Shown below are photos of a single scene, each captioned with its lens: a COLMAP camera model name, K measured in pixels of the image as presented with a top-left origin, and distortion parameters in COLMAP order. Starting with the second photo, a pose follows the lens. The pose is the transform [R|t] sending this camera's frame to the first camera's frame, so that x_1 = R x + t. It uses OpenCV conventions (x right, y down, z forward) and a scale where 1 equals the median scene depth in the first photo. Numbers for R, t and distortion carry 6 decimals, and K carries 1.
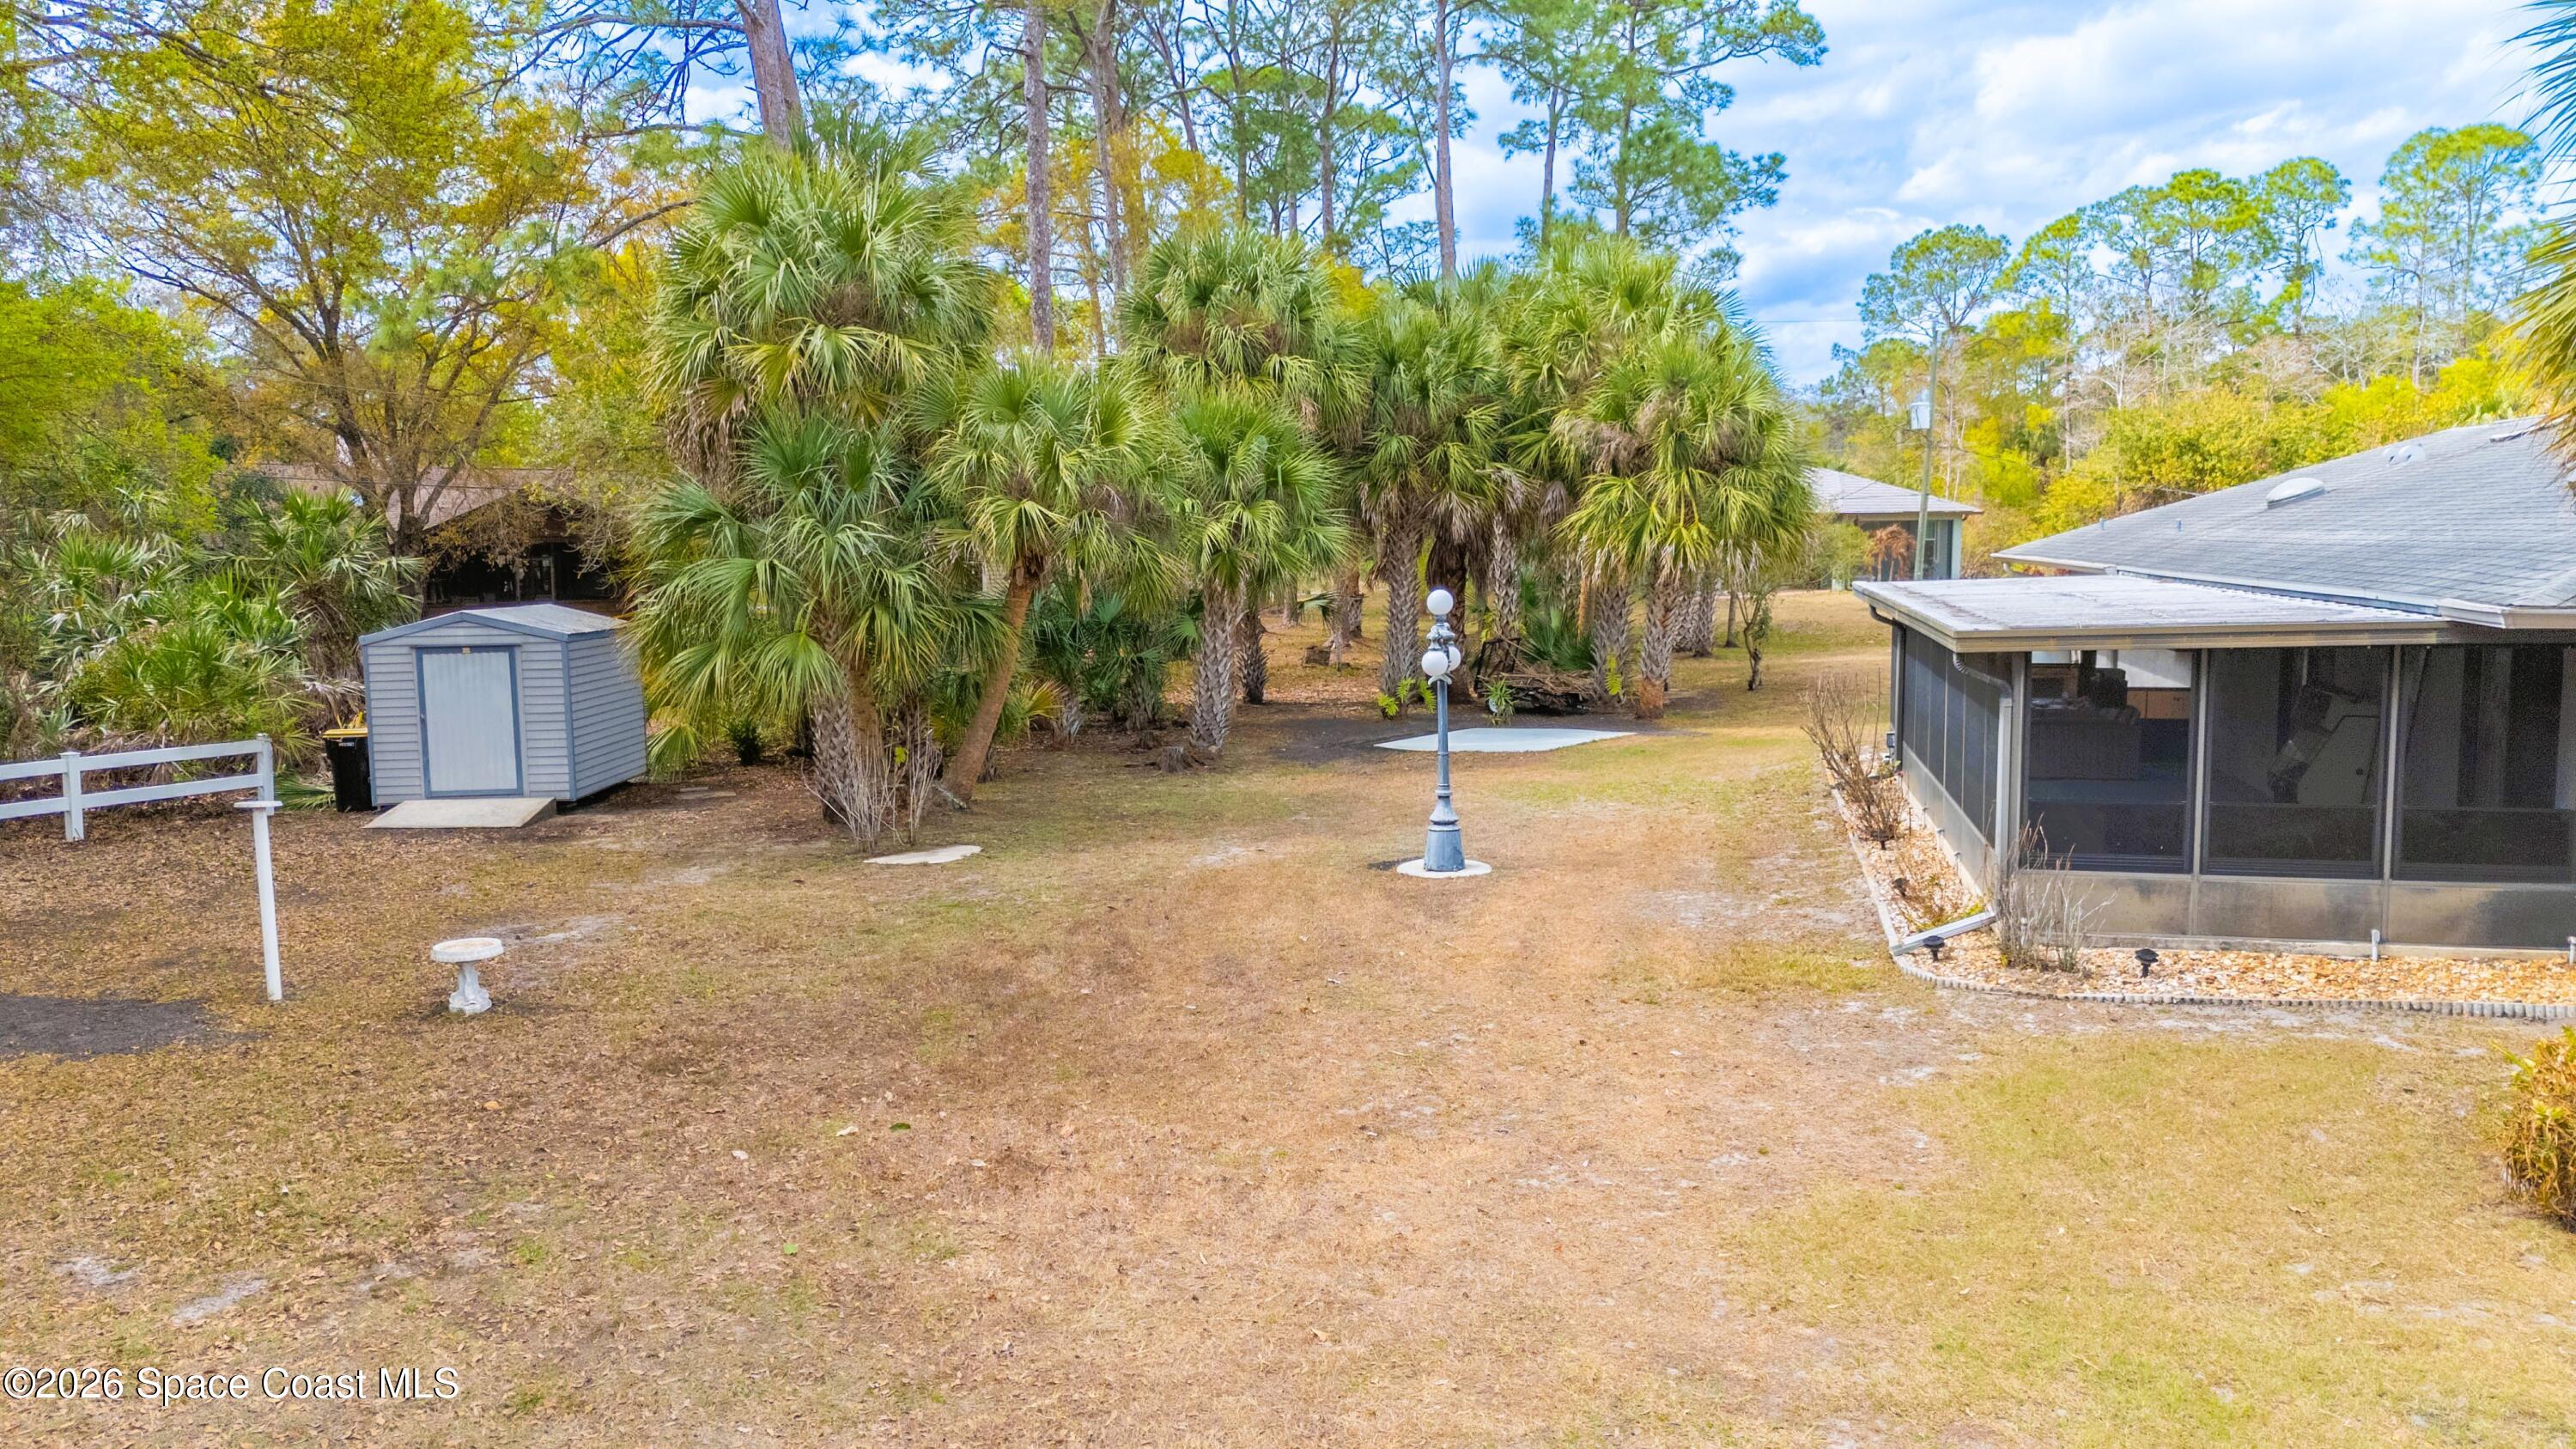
lens RADIAL K [[1909.0, 0, 1289.7], [0, 1909.0, 715.5], [0, 0, 1]] dist [0.052811, -0.042046]
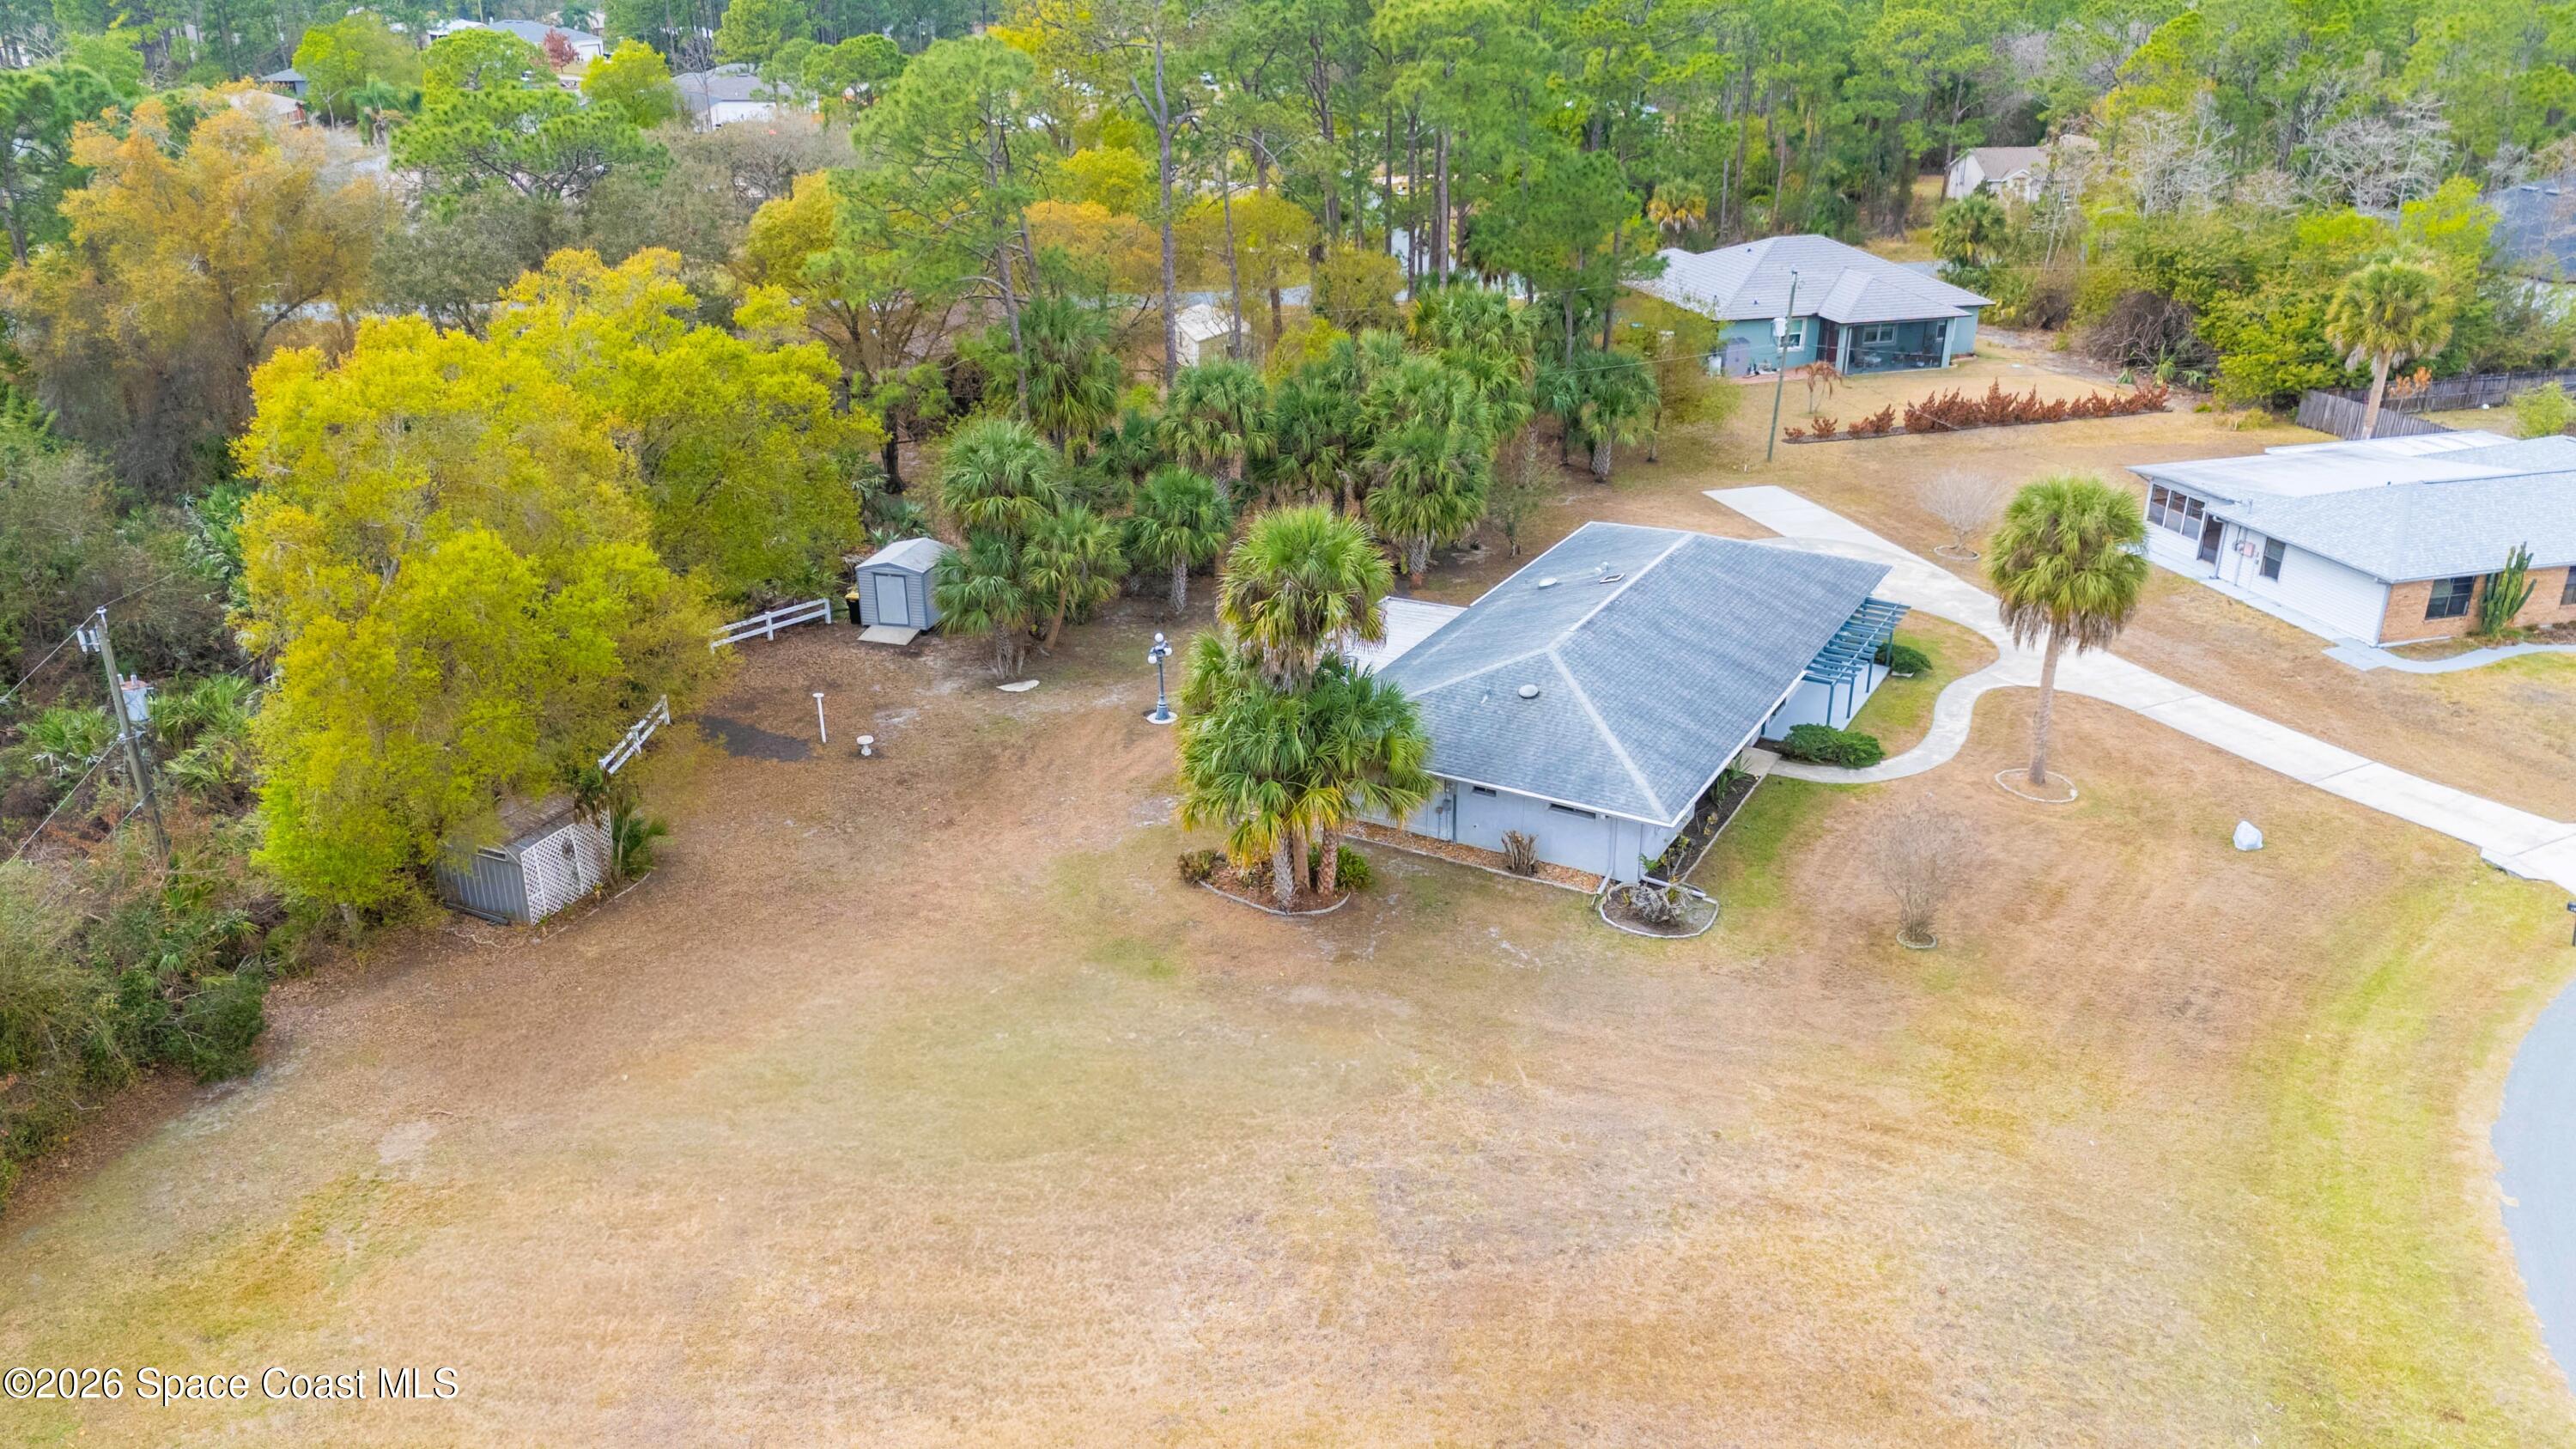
lens RADIAL K [[1909.0, 0, 1295.9], [0, 1909.0, 731.7], [0, 0, 1]] dist [0.052811, -0.042046]
pose [[0.960738, 0.115722, -0.252173, 0.879207], [-0.035991, 0.953170, 0.300287, -0.685585], [0.275113, -0.279421, 0.919911, -1.478347]]
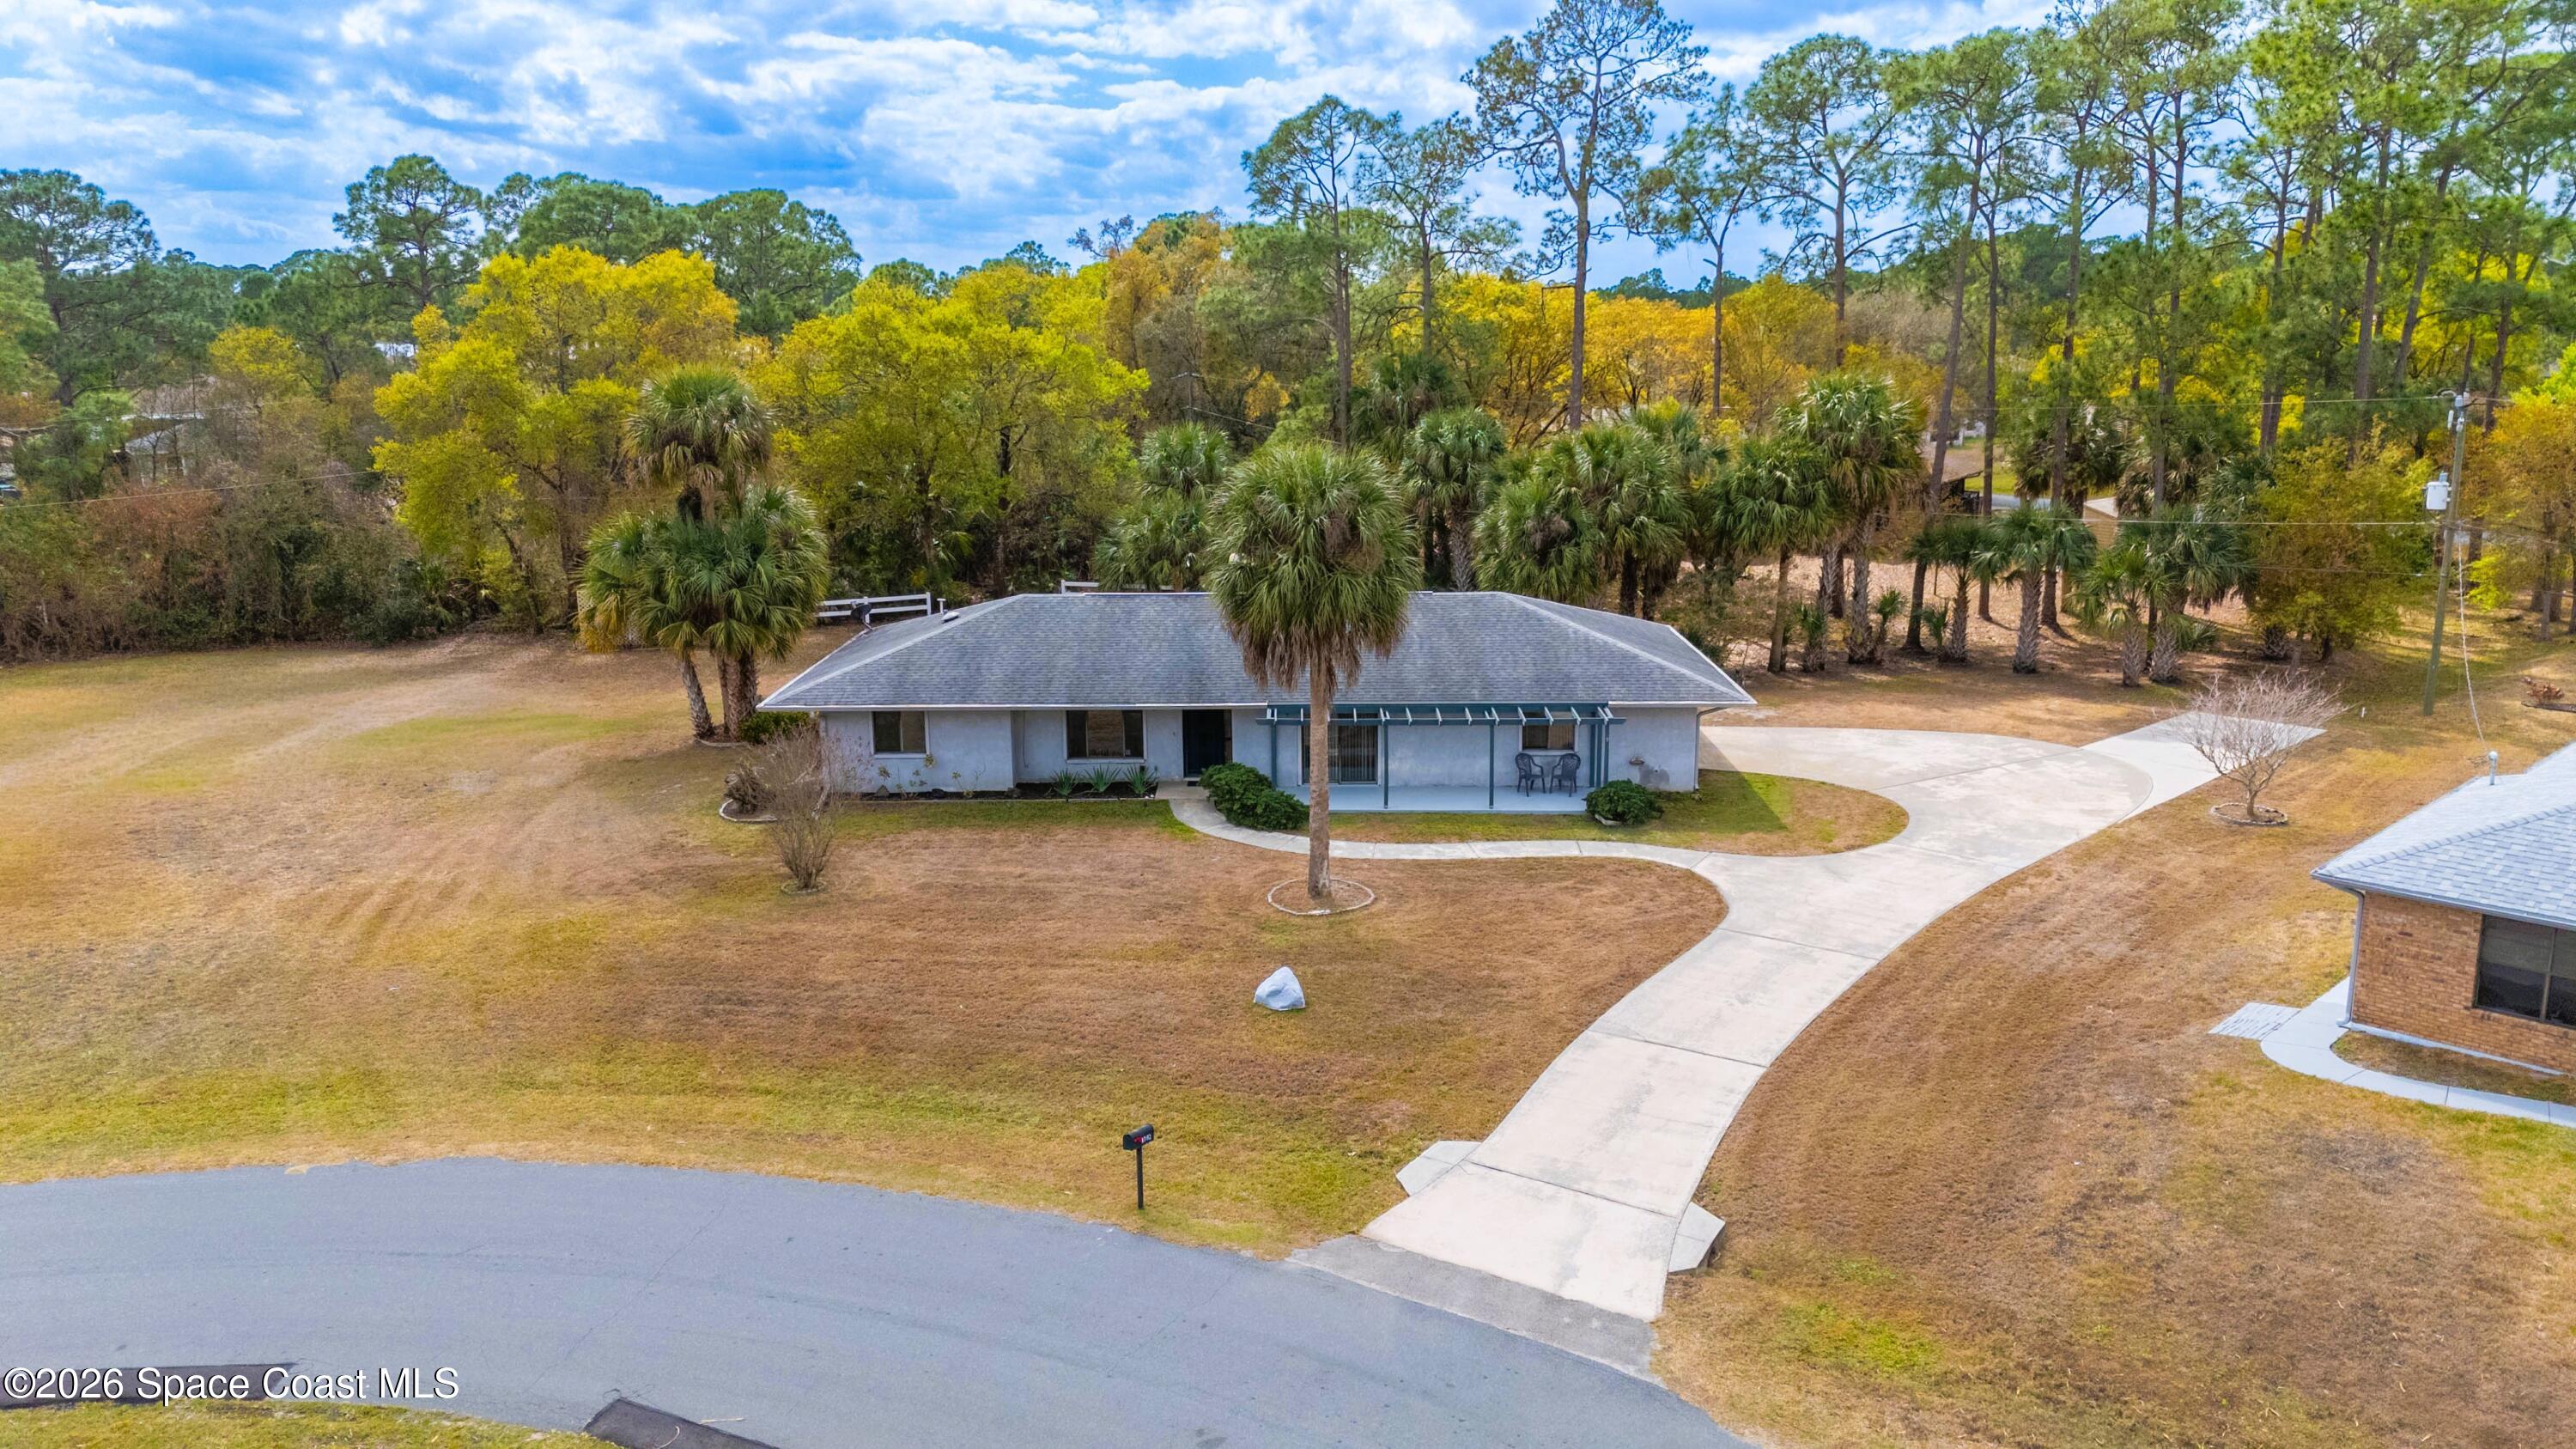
lens RADIAL K [[1909.0, 0, 1291.8], [0, 1909.0, 704.3], [0, 0, 1]] dist [0.052811, -0.042046]
pose [[0.211597, 0.204249, -0.955777, 2.703191], [-0.090689, 0.977804, 0.188879, -0.430109], [0.973140, 0.046712, 0.225424, 0.487092]]
